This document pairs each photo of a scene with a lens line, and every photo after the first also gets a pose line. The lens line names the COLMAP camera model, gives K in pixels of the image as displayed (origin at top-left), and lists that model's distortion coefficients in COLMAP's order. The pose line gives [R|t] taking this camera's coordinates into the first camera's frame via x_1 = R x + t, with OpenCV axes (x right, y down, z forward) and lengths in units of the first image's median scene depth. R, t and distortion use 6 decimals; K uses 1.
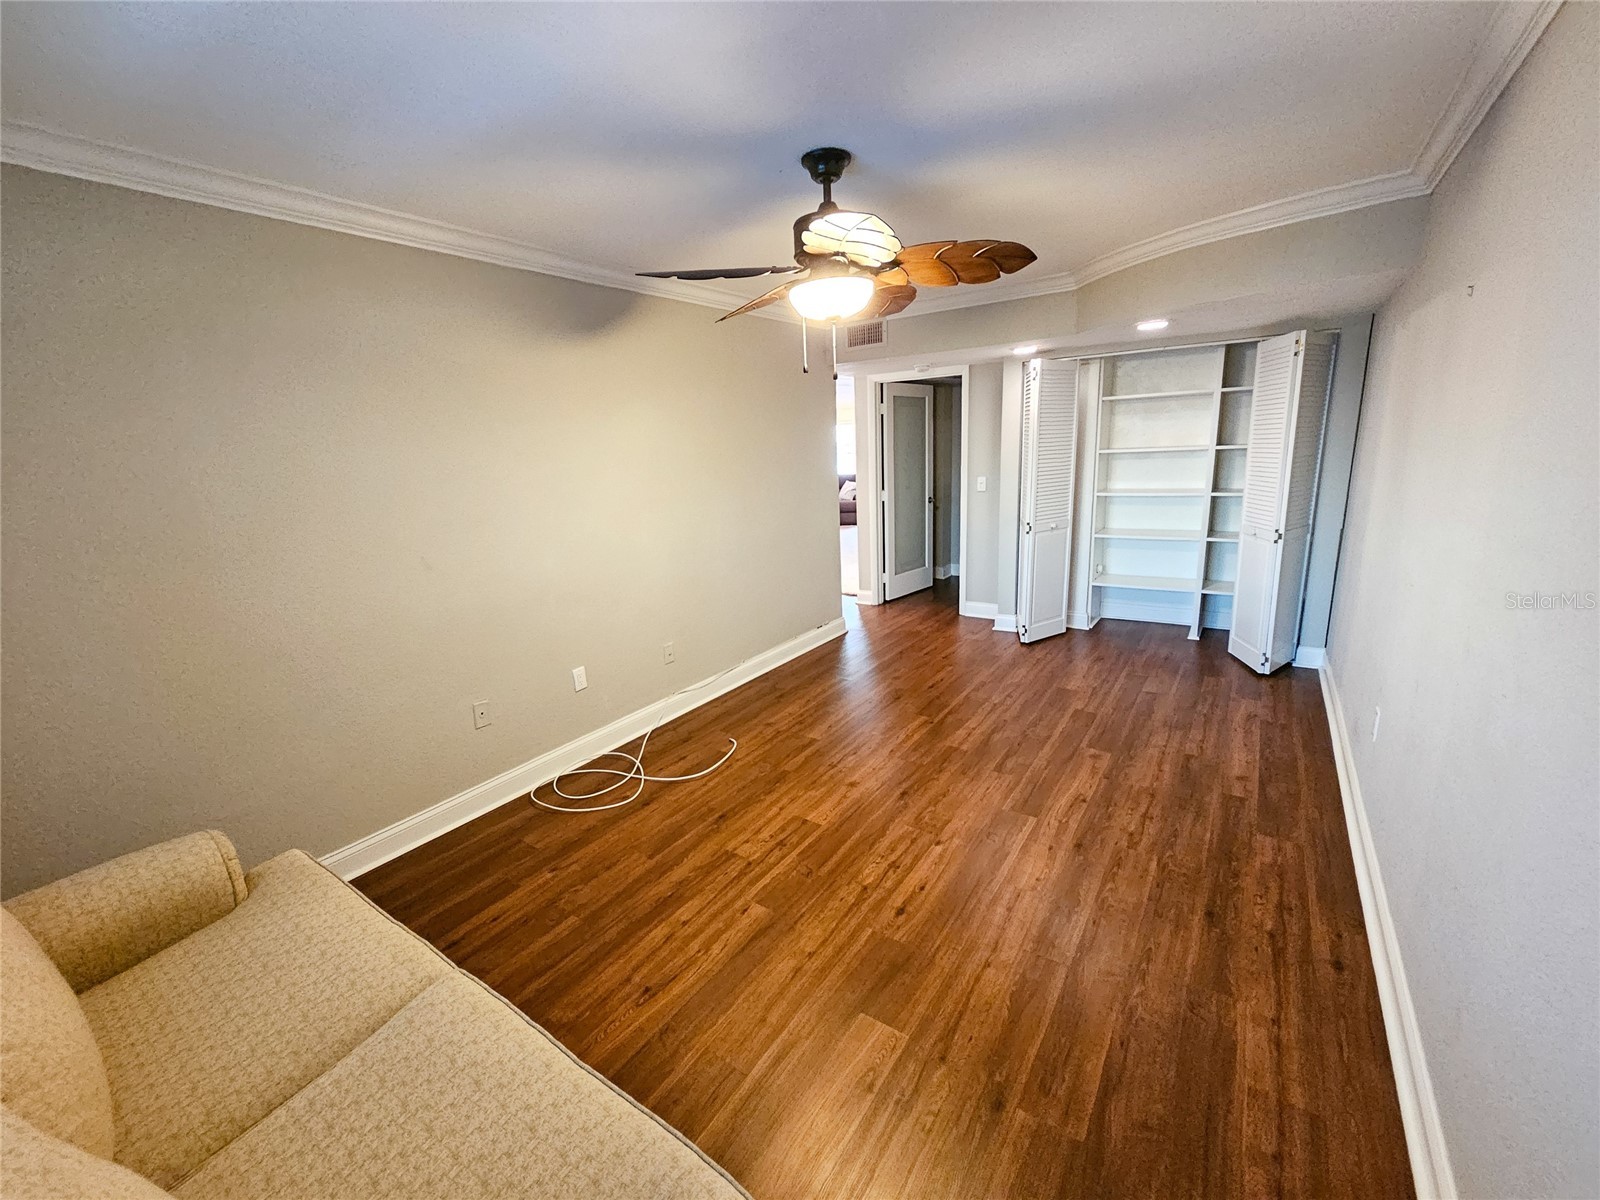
lens RADIAL K [[653.7, 0, 794.8], [0, 653.7, 598.6], [0, 0, 1]] dist [0.000502, -0.000867]
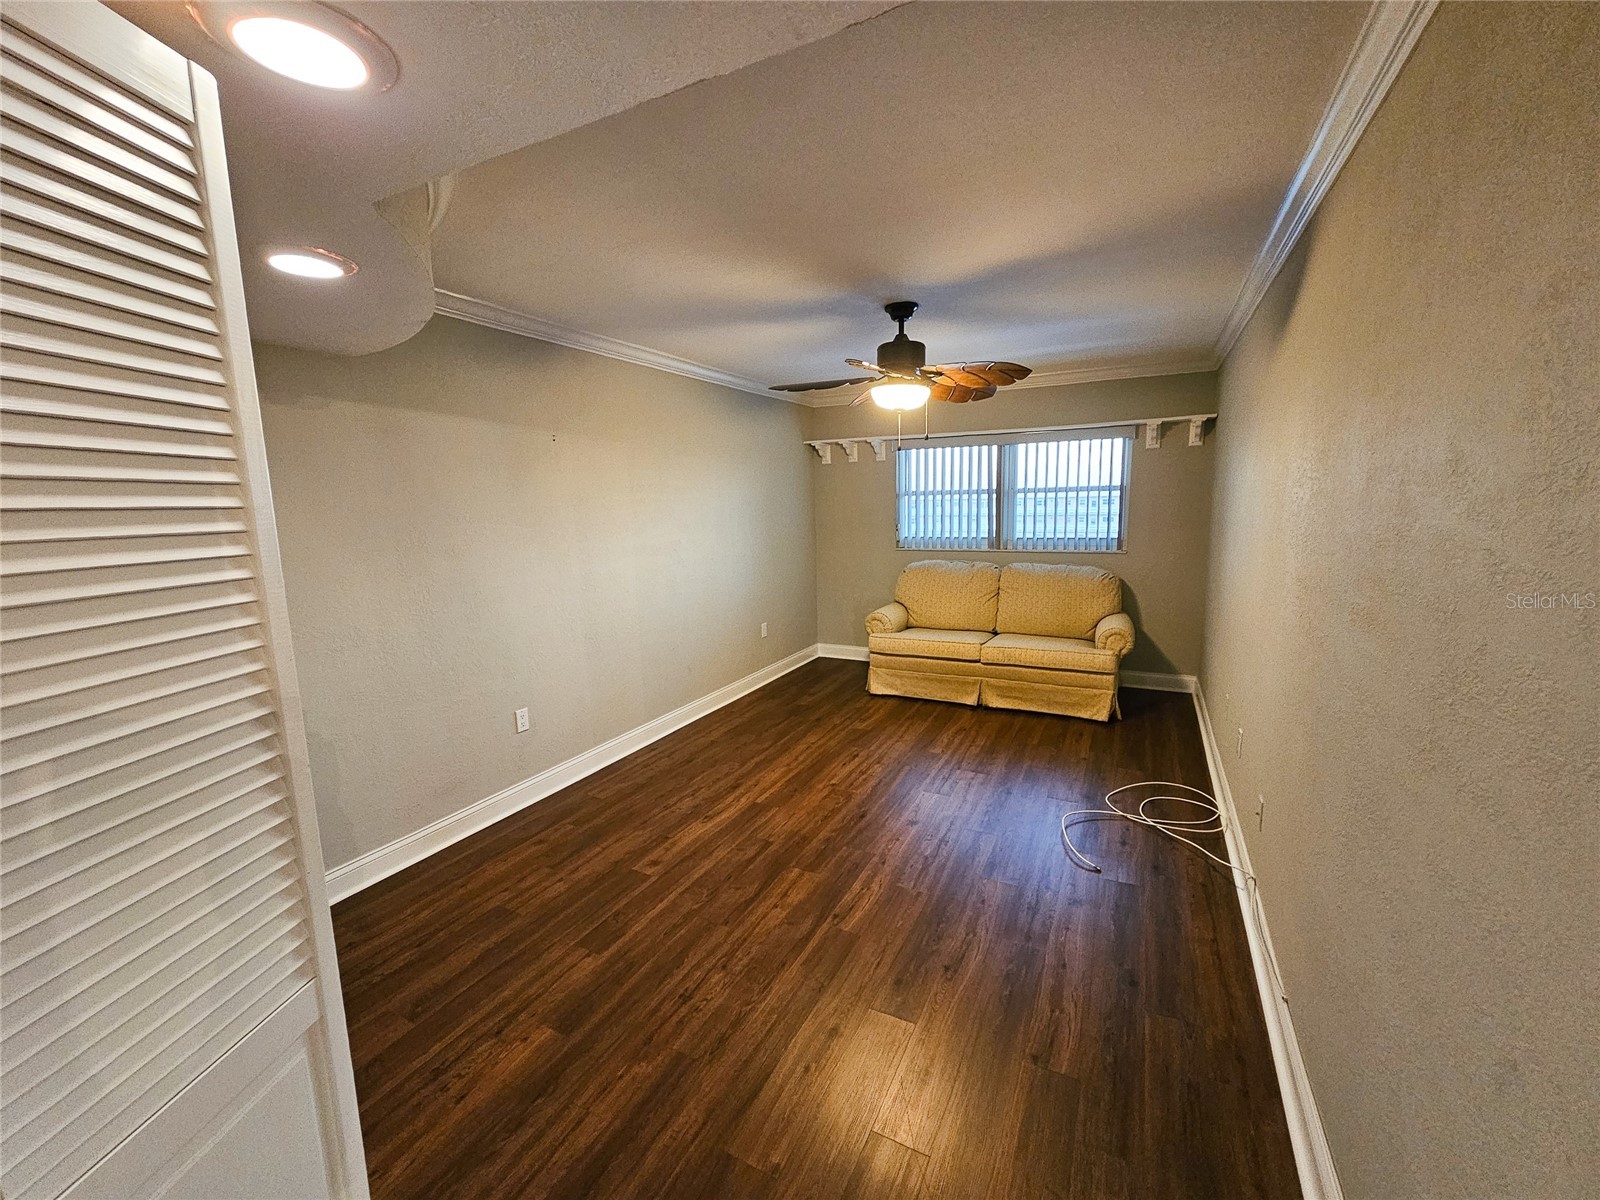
lens RADIAL K [[653.7, 0, 794.8], [0, 653.7, 598.6], [0, 0, 1]] dist [0.000502, -0.000867]
pose [[-0.989383, 0.087672, -0.115911, 0.354114], [0.037815, 0.925377, 0.377157, -0.426457], [0.140328, 0.368769, -0.918867, 1.758508]]
